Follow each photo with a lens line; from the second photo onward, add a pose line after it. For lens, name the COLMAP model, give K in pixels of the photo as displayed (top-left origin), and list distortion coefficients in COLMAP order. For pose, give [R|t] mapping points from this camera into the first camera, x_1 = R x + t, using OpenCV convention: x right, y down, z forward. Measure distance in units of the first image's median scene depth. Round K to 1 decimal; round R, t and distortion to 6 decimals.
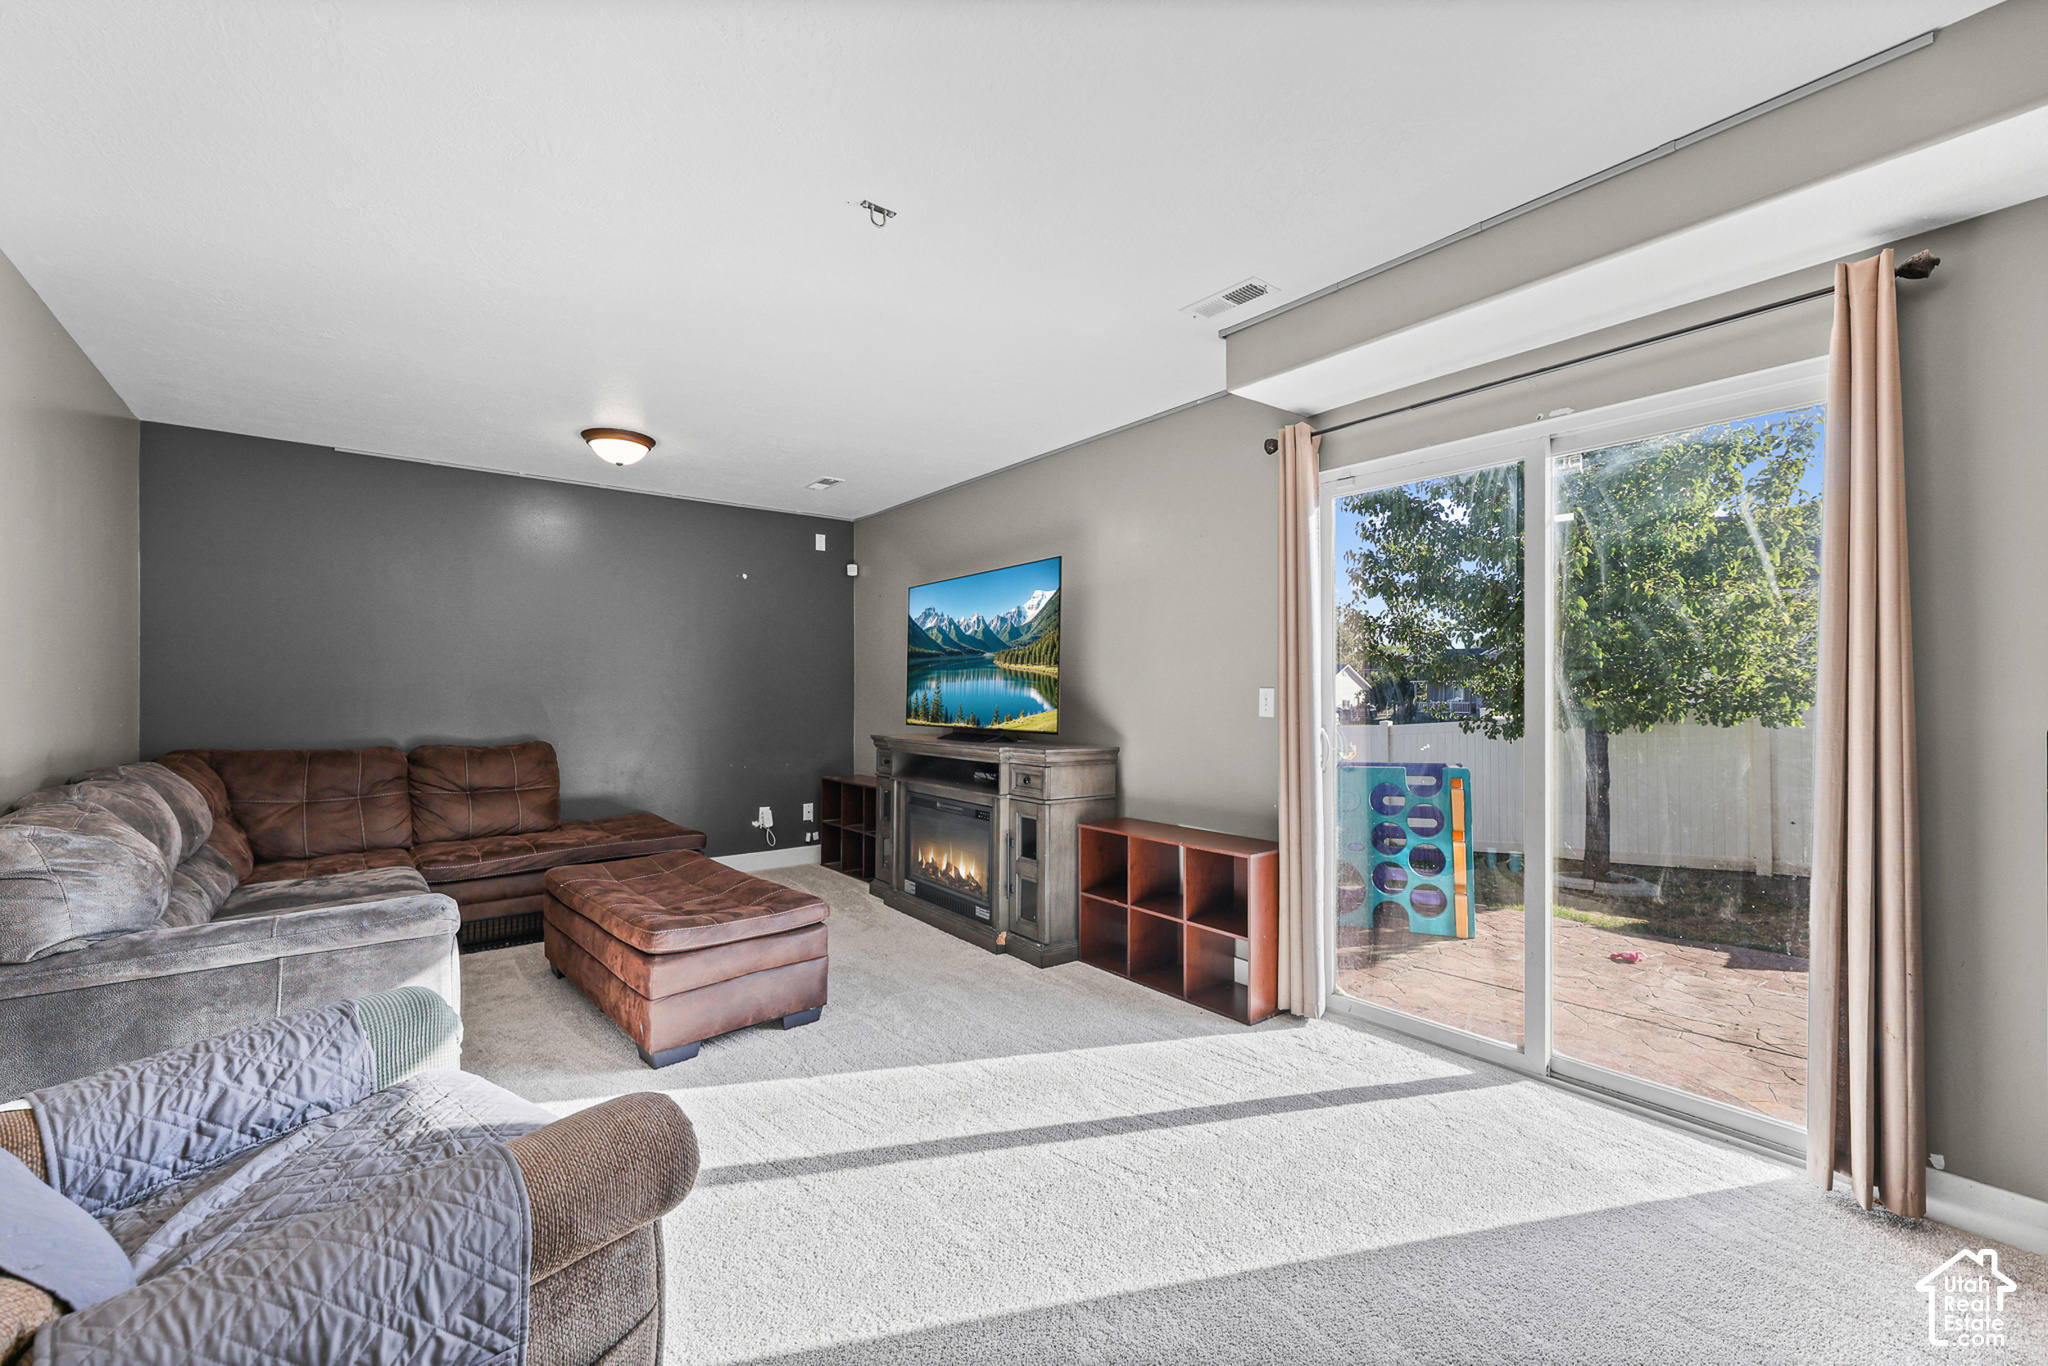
lens RADIAL K [[836.1, 0, 1024.0], [0, 836.1, 683.0], [0, 0, 1]] dist [0.017975, -0.000014]
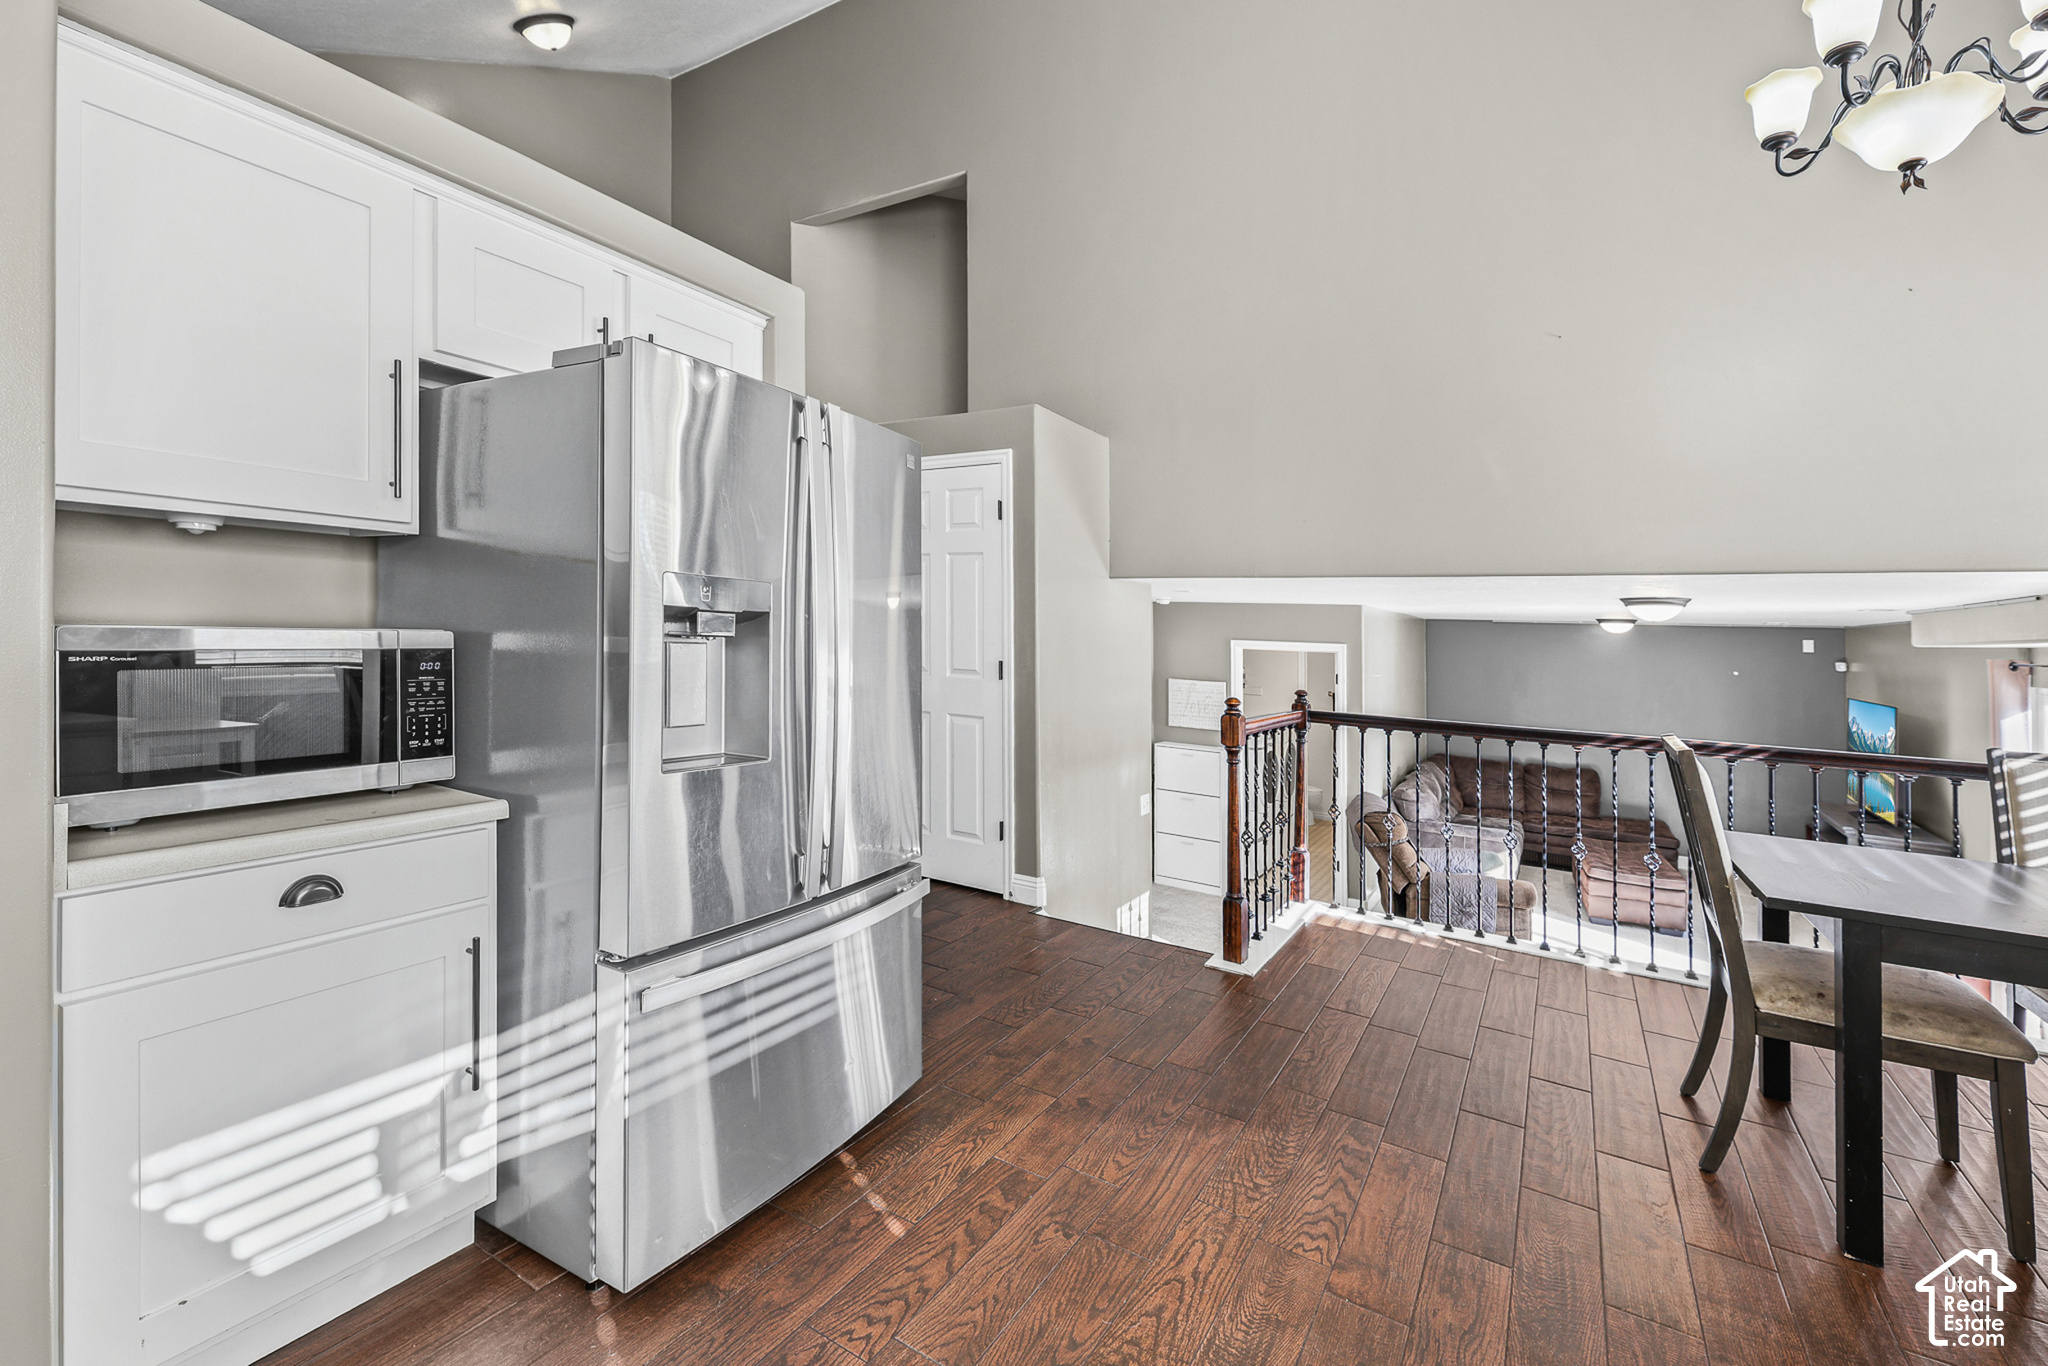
lens RADIAL K [[864.7, 0, 1019.2], [0, 864.7, 604.0], [0, 0, 1]] dist [0.001581, 0.000070]
pose [[0.335428, -0.025076, -0.941732, 0.980876], [-0.019648, 0.999242, -0.033605, -0.249435], [0.941861, 0.029776, 0.334681, -1.010809]]
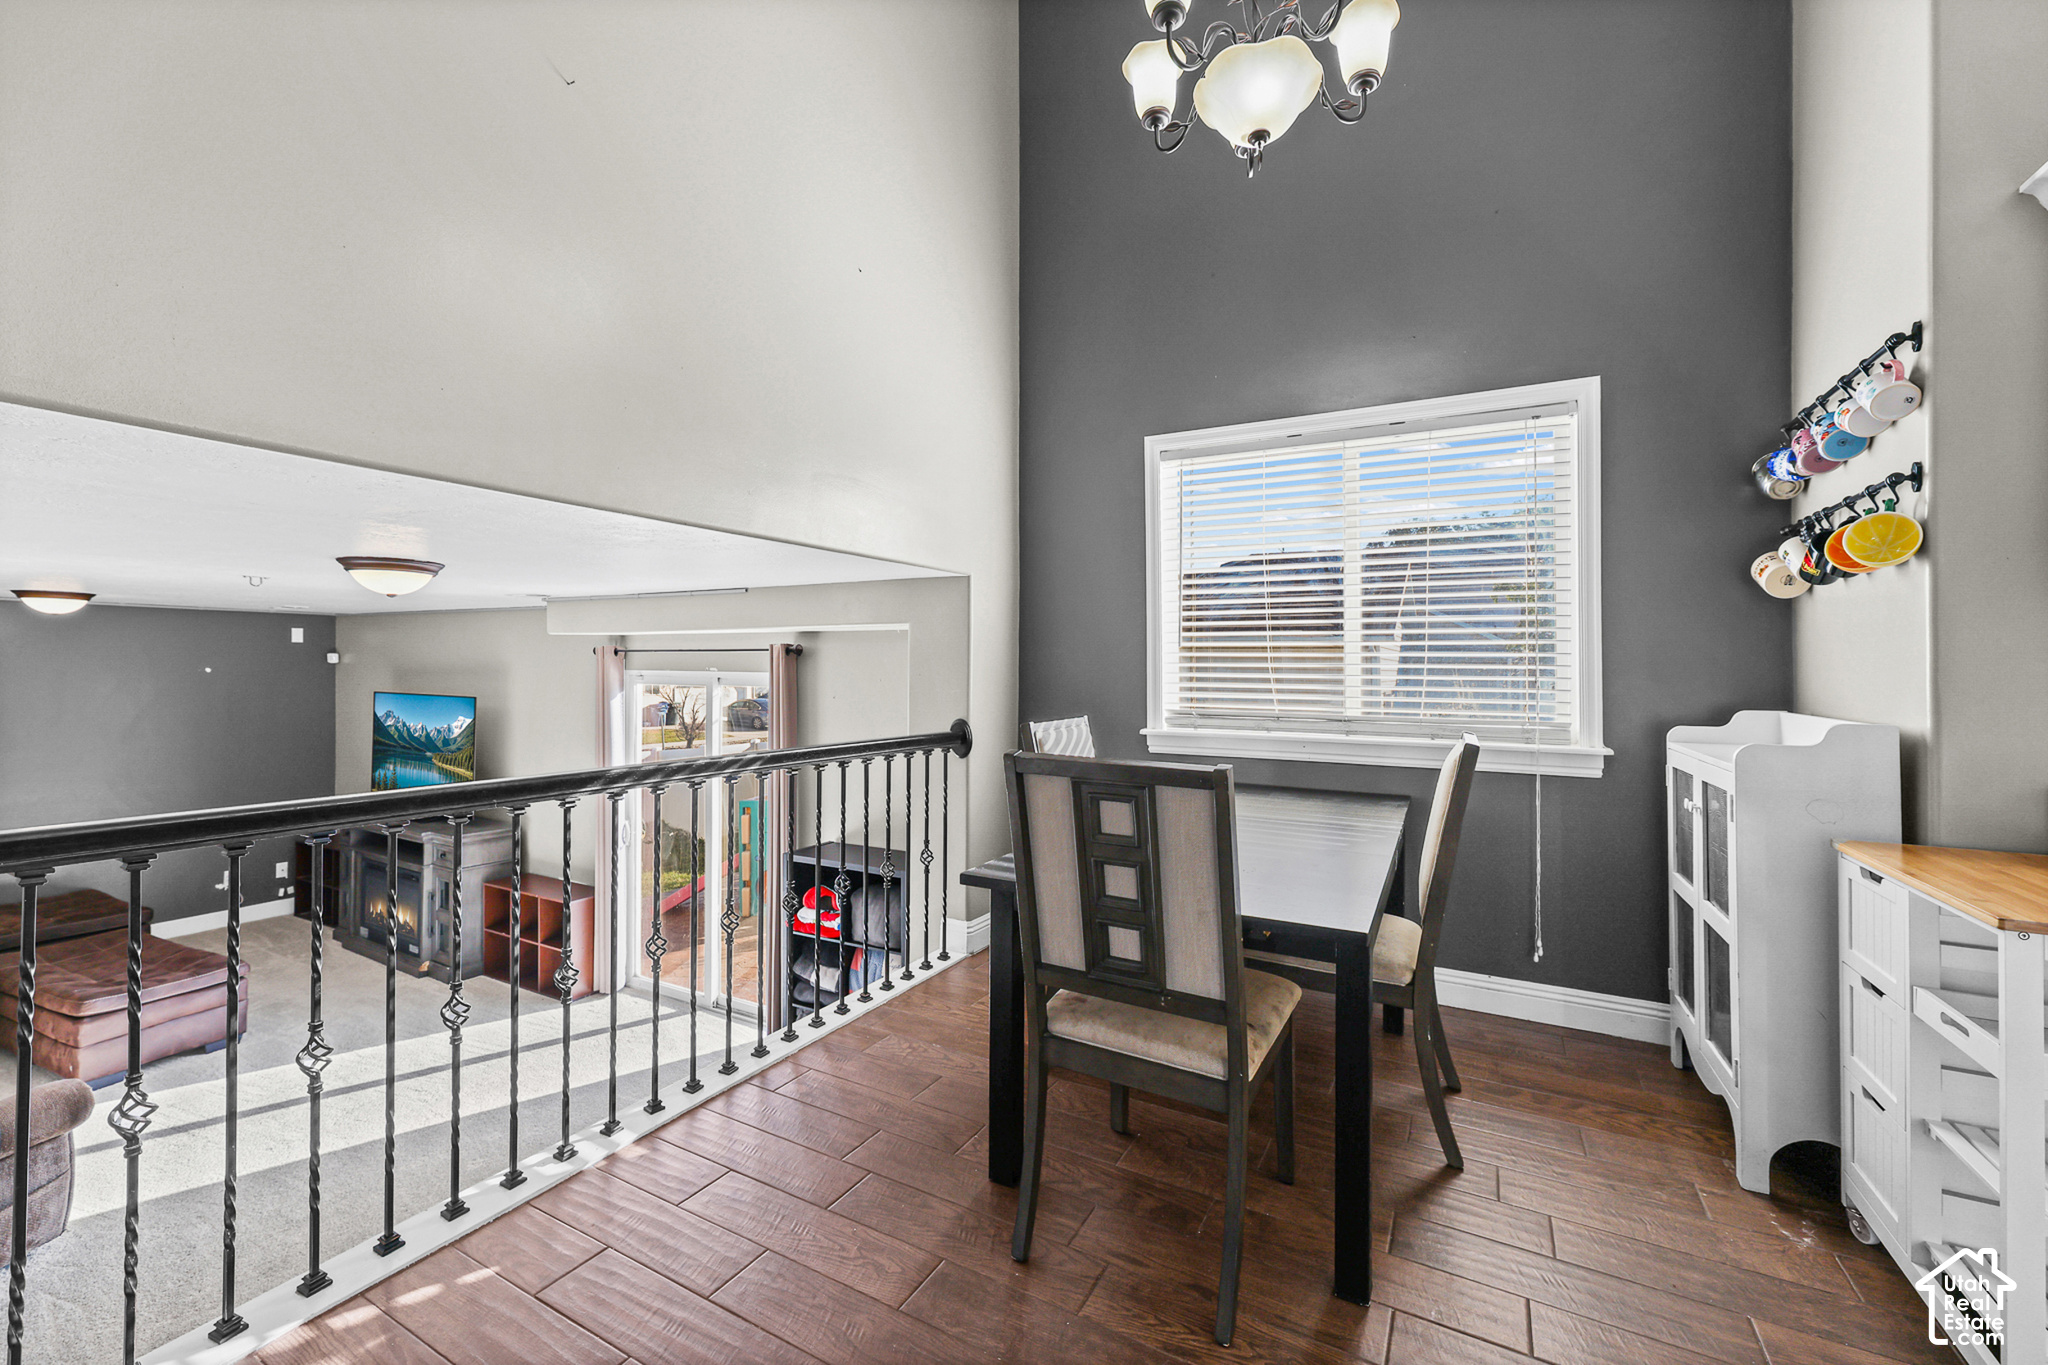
lens RADIAL K [[832.1, 0, 1023.9], [0, 832.1, 665.2], [0, 0, 1]] dist [-0.000449, -0.000231]
pose [[0.919891, 0.008244, 0.392087, 0.346811], [-0.012480, 0.999888, 0.008257, -0.225867], [-0.391975, -0.012488, 0.919891, -0.676548]]
